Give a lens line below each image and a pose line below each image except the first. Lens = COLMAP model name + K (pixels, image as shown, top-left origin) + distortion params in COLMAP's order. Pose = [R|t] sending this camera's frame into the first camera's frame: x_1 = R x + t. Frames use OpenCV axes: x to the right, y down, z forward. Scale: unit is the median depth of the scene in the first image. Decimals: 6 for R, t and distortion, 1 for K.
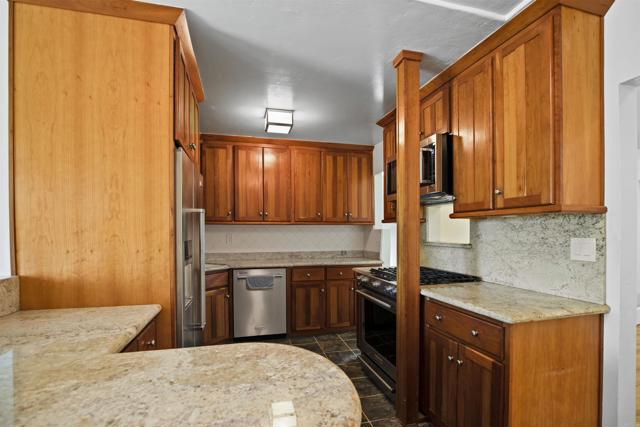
lens RADIAL K [[314.4, 0, 319.6], [0, 314.4, 232.3], [0, 0, 1]] dist [0.002621, 0.000611]
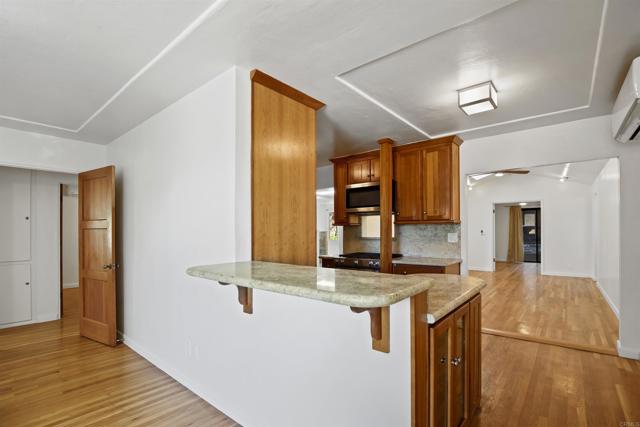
lens RADIAL K [[314.4, 0, 319.6], [0, 314.4, 232.3], [0, 0, 1]] dist [0.002621, 0.000611]
pose [[0.807063, -0.005977, 0.590435, -1.353417], [0.007517, 0.999972, -0.000152, 0.003535], [-0.590417, 0.004561, 0.807085, -0.348158]]
